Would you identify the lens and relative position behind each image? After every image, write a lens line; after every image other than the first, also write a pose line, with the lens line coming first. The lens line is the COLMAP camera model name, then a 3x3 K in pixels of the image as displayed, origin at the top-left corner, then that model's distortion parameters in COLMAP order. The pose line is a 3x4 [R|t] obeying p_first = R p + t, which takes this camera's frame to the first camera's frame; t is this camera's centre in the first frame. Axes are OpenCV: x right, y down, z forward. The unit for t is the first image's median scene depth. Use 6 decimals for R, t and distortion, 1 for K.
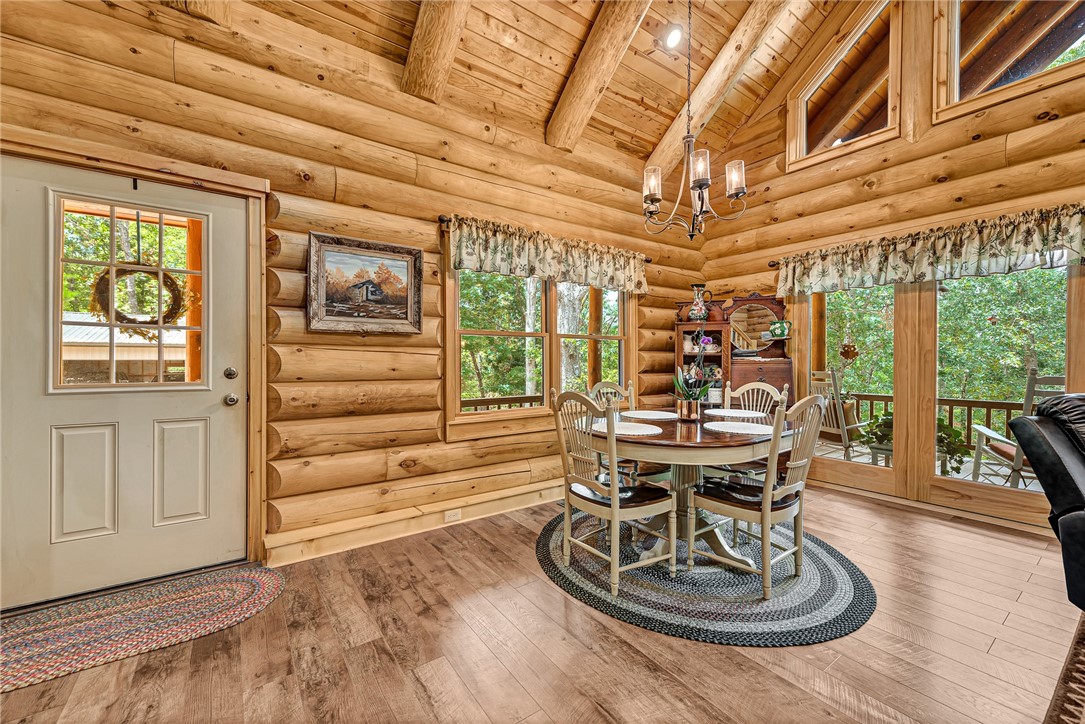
lens RADIAL K [[432.6, 0, 540.1], [0, 432.6, 363.4], [0, 0, 1]] dist [0.014383, -0.003989]
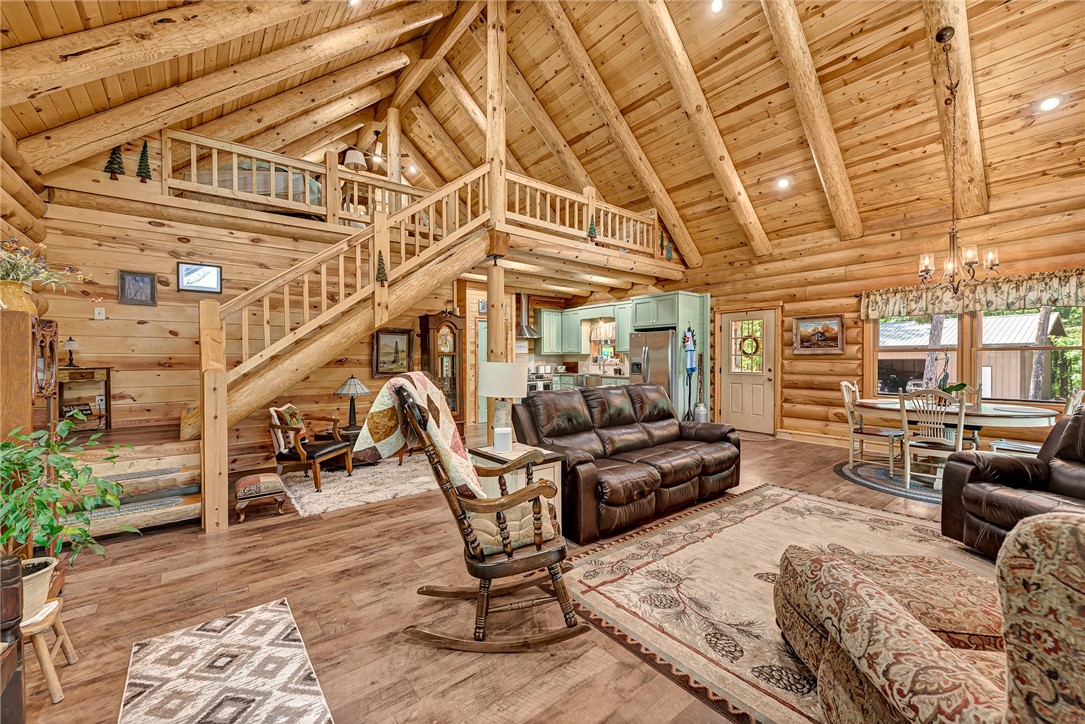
lens RADIAL K [[432.6, 0, 545.8], [0, 432.6, 365.6], [0, 0, 1]] dist [0.014383, -0.003989]
pose [[0.064085, 0.016038, -0.997816, 1.585374], [-0.003362, 0.999869, 0.015855, -0.035627], [0.997939, 0.002339, 0.064130, -0.521967]]
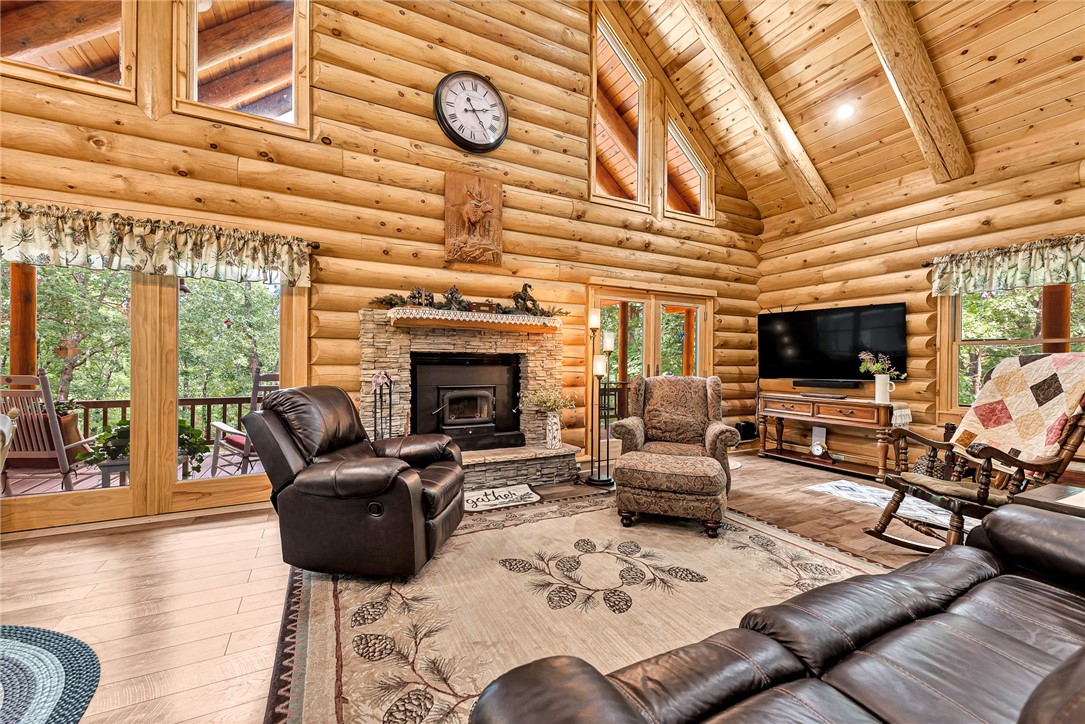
lens RADIAL K [[432.6, 0, 543.8], [0, 432.6, 361.0], [0, 0, 1]] dist [0.014383, -0.003989]
pose [[0.138358, 0.002337, 0.990380, 0.074694], [0.002890, 0.999992, -0.002764, -0.000838], [-0.990378, 0.003244, 0.138350, 0.076840]]
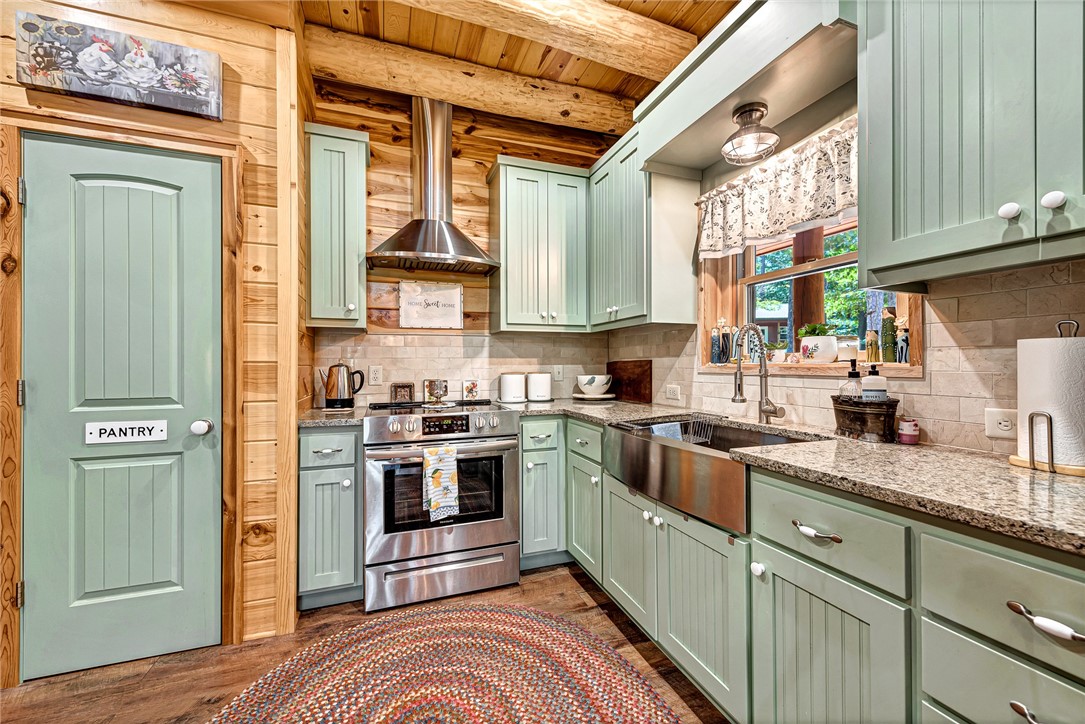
lens RADIAL K [[432.6, 0, 543.9], [0, 432.6, 363.3], [0, 0, 1]] dist [0.014383, -0.003989]
pose [[-0.263769, -0.004136, -0.964577, -0.766117], [-0.005590, 0.999981, -0.002759, -0.003401], [0.964570, 0.004664, -0.263787, -0.053598]]
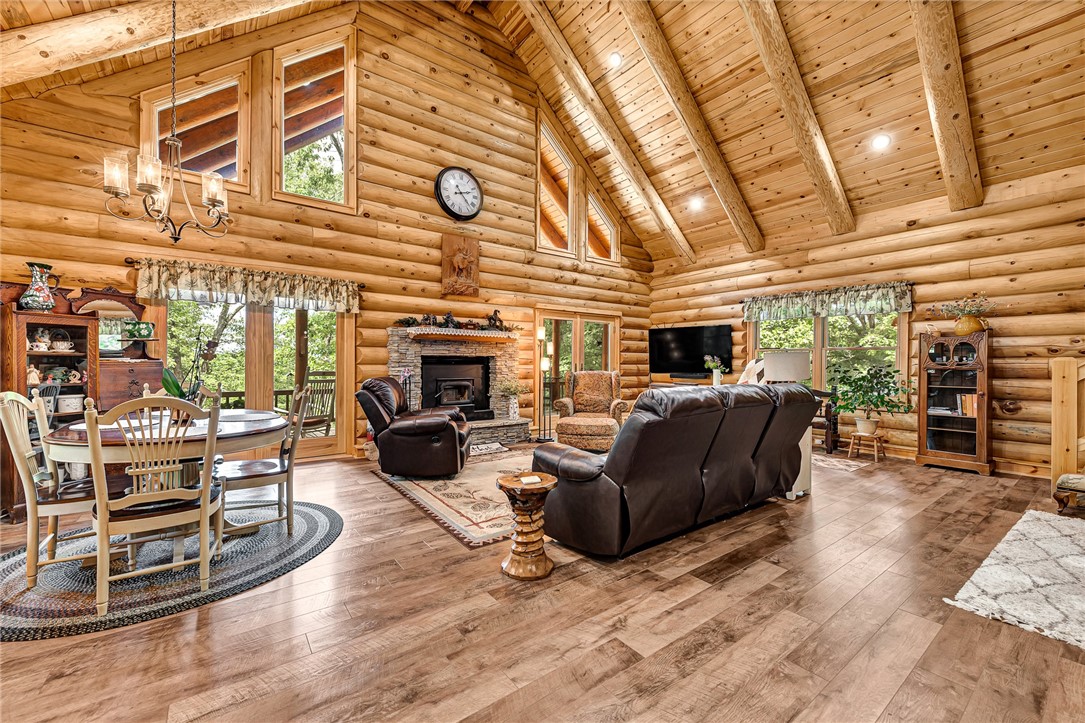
lens RADIAL K [[432.6, 0, 543.0], [0, 432.6, 364.0], [0, 0, 1]] dist [0.014383, -0.003989]
pose [[-0.026457, -0.005696, 0.999634, -0.582985], [0.004831, 0.999971, 0.005826, -0.003207], [-0.999638, 0.004984, -0.026429, 0.149465]]
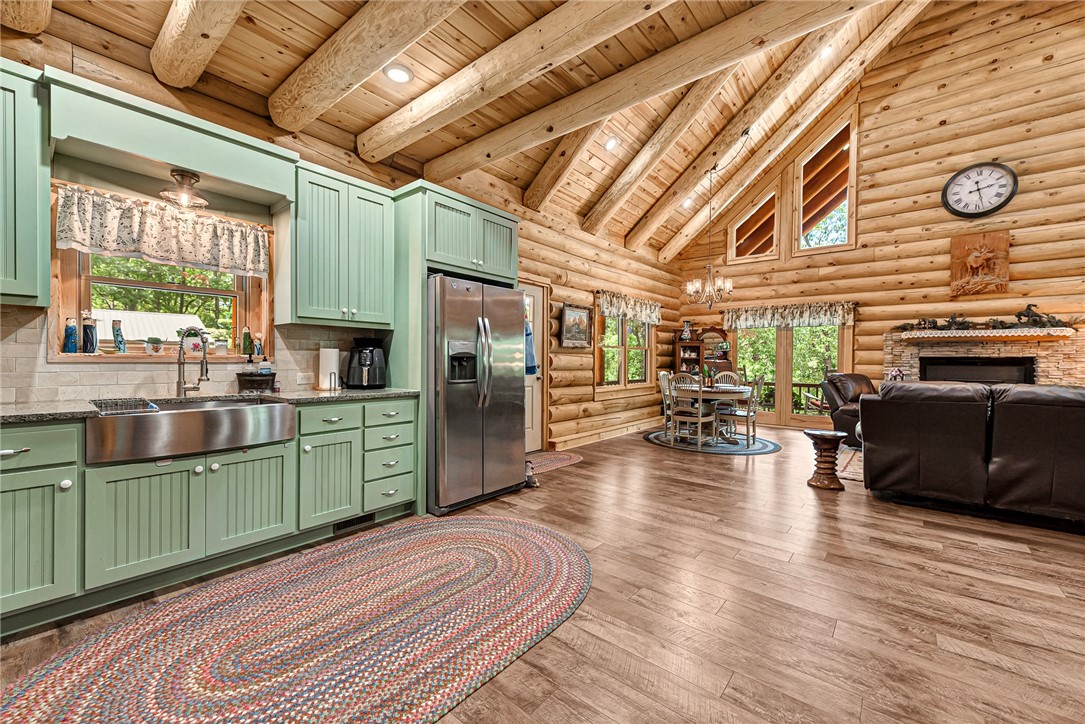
lens RADIAL K [[432.6, 0, 539.9], [0, 432.6, 367.3], [0, 0, 1]] dist [0.014383, -0.003989]
pose [[0.967023, 0.001777, 0.254683, -0.952098], [-0.004087, 0.999955, 0.008544, 0.007554], [-0.254657, -0.009303, 0.966987, -0.860398]]
